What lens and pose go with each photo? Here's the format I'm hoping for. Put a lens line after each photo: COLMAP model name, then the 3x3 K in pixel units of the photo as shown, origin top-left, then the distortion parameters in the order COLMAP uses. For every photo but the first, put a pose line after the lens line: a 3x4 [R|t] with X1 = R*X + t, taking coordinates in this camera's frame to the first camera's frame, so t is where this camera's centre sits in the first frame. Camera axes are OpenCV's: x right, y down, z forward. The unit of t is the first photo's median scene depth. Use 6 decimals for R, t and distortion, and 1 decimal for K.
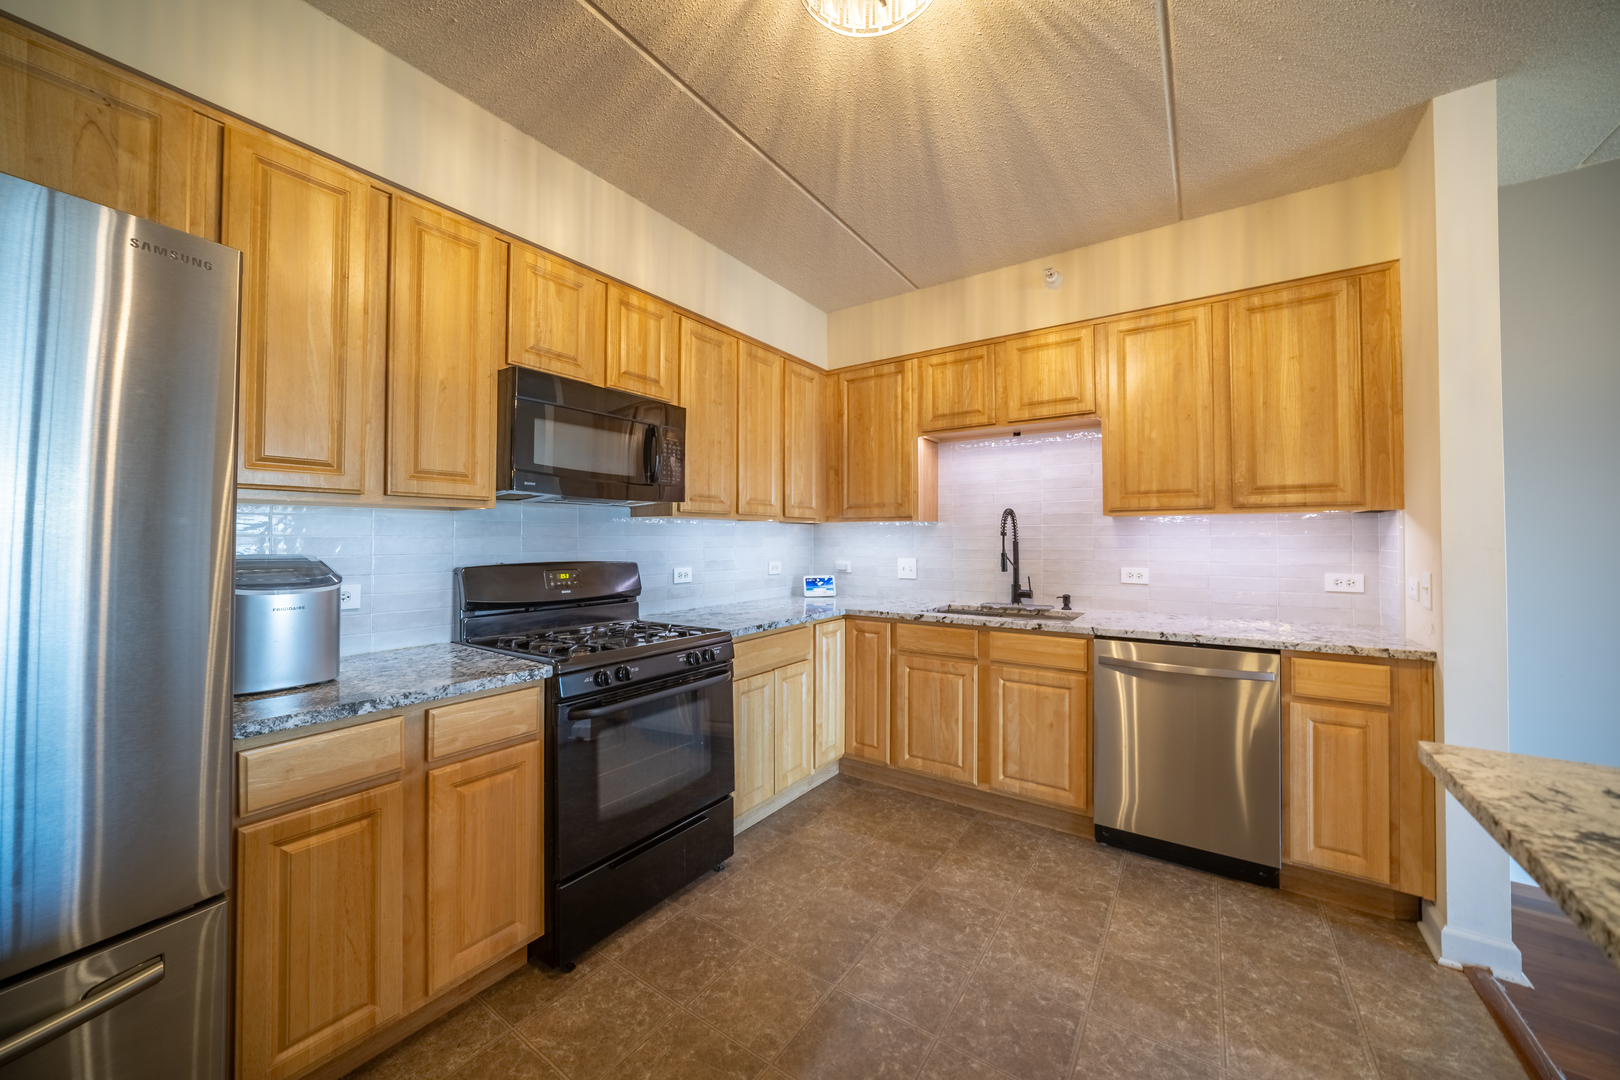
lens RADIAL K [[578.3, 0, 817.5], [0, 578.3, 529.6], [0, 0, 1]] dist [-0.017019, 0.003073]
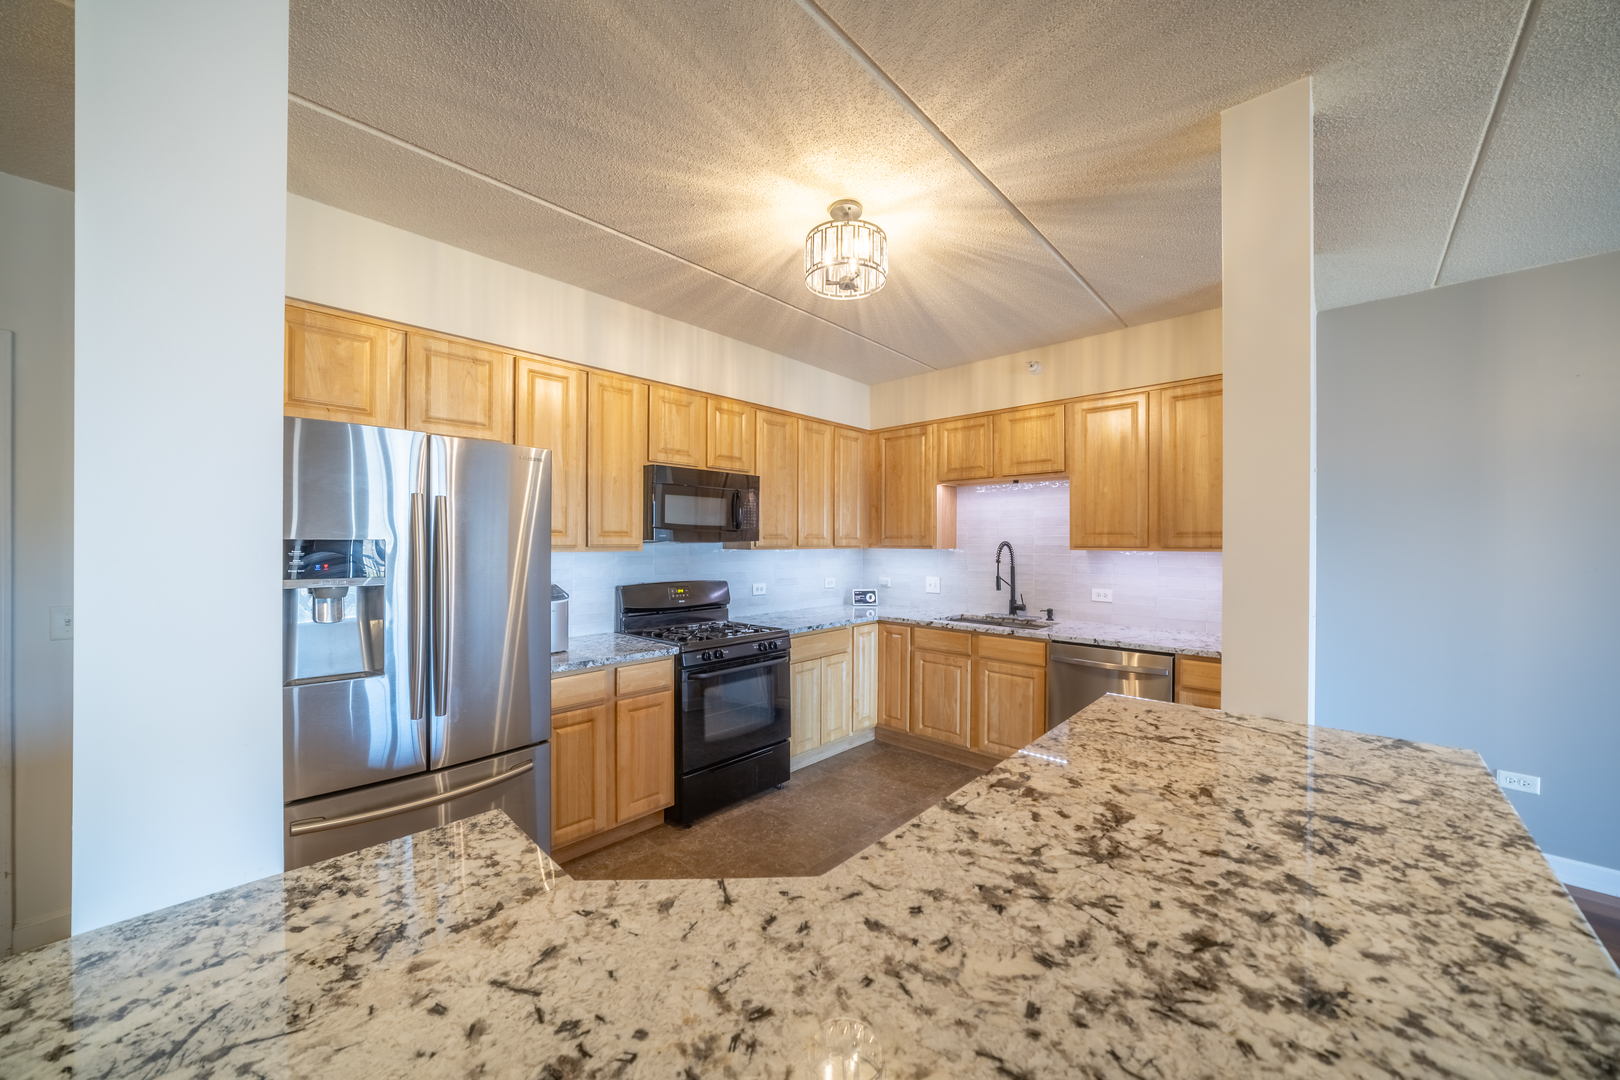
lens RADIAL K [[578.3, 0, 819.5], [0, 578.3, 544.8], [0, 0, 1]] dist [-0.017019, 0.003073]
pose [[0.989702, 0.004607, -0.143072, 0.132193], [-0.001539, 0.999767, 0.021550, -0.070493], [0.143137, -0.021108, 0.989478, -0.426728]]
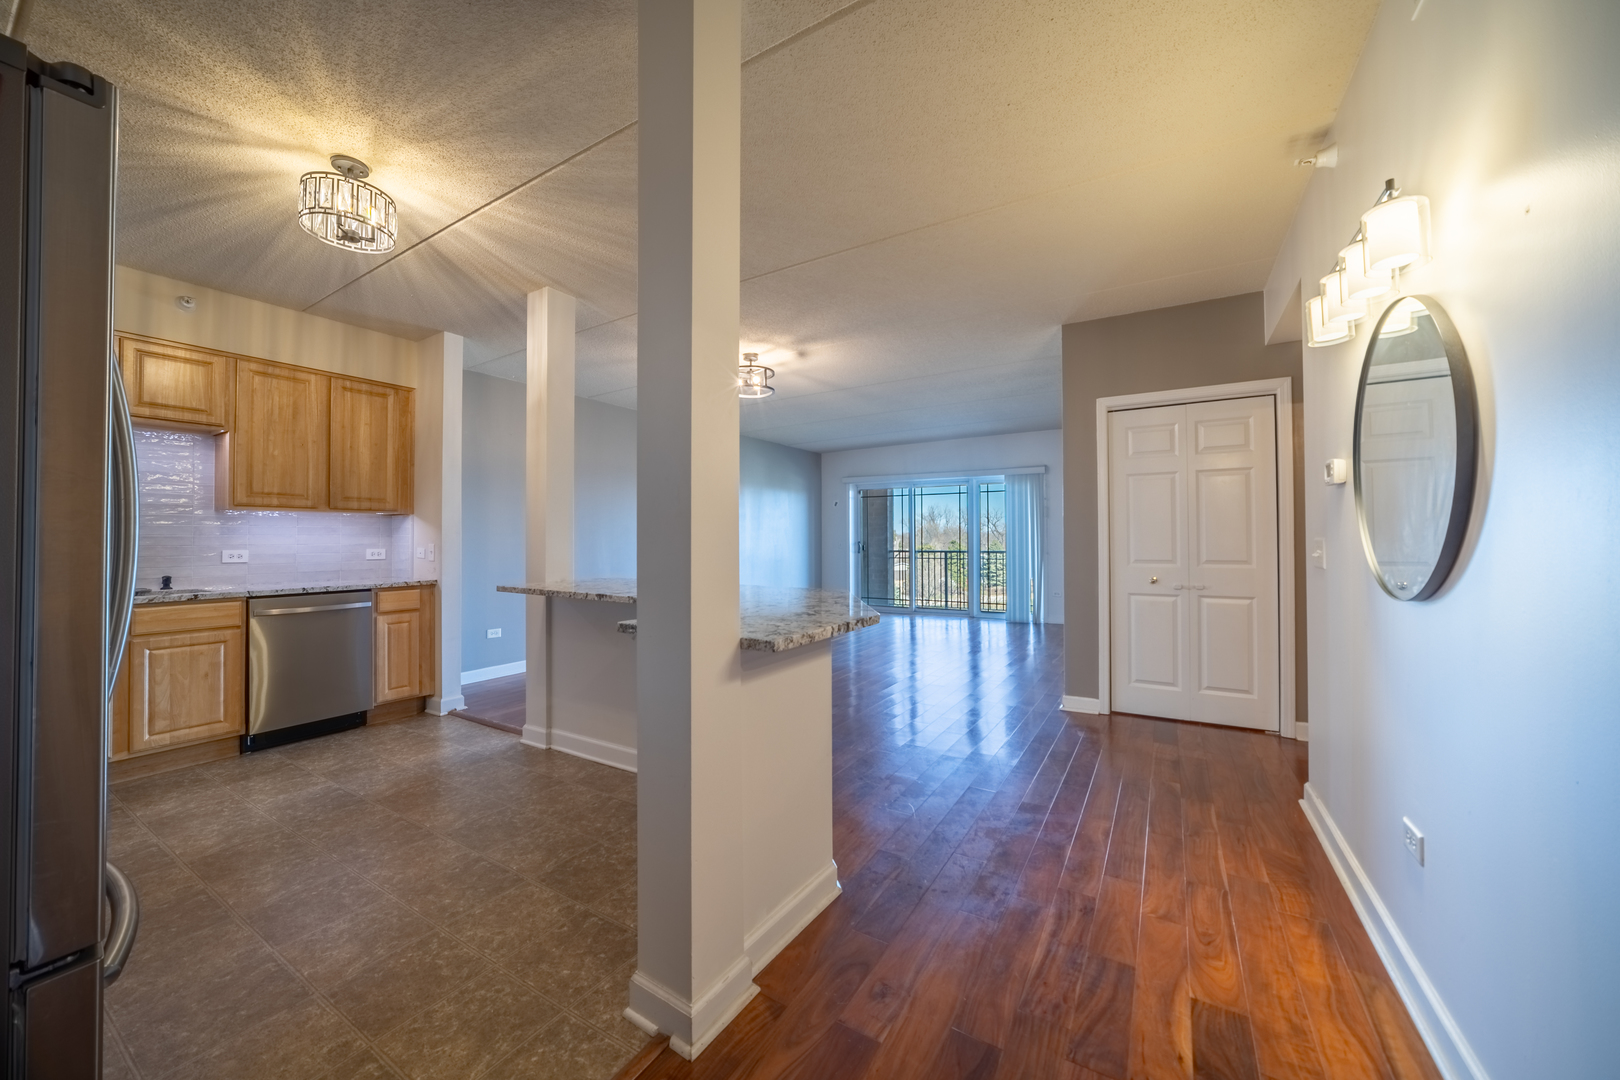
lens RADIAL K [[578.3, 0, 801.1], [0, 578.3, 532.8], [0, 0, 1]] dist [-0.017019, 0.003073]
pose [[-0.043867, 0.011281, 0.998974, -0.910304], [-0.013782, 0.999834, -0.011896, 0.030183], [-0.998942, -0.014290, -0.043705, -0.233662]]
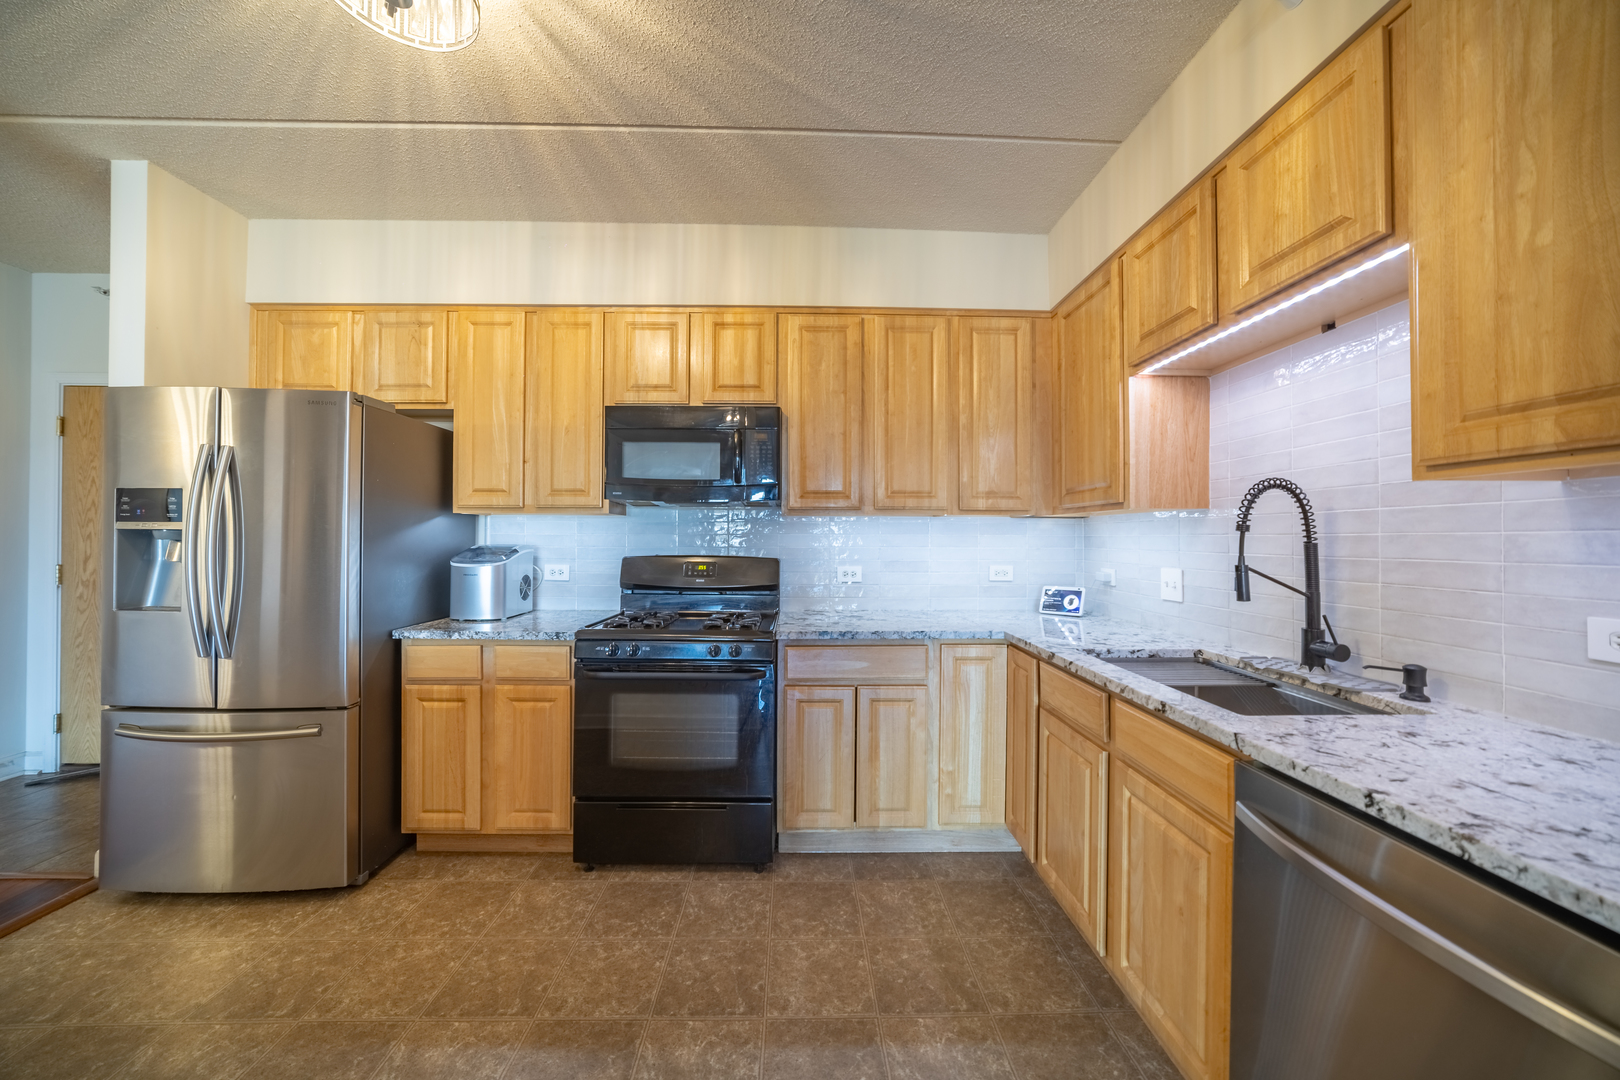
lens RADIAL K [[578.3, 0, 812.3], [0, 578.3, 535.6], [0, 0, 1]] dist [-0.017019, 0.003073]
pose [[0.582602, -0.000489, -0.812757, 0.640602], [0.008497, 0.999949, 0.005489, 0.009825], [0.812713, -0.010104, 0.582577, 0.468551]]
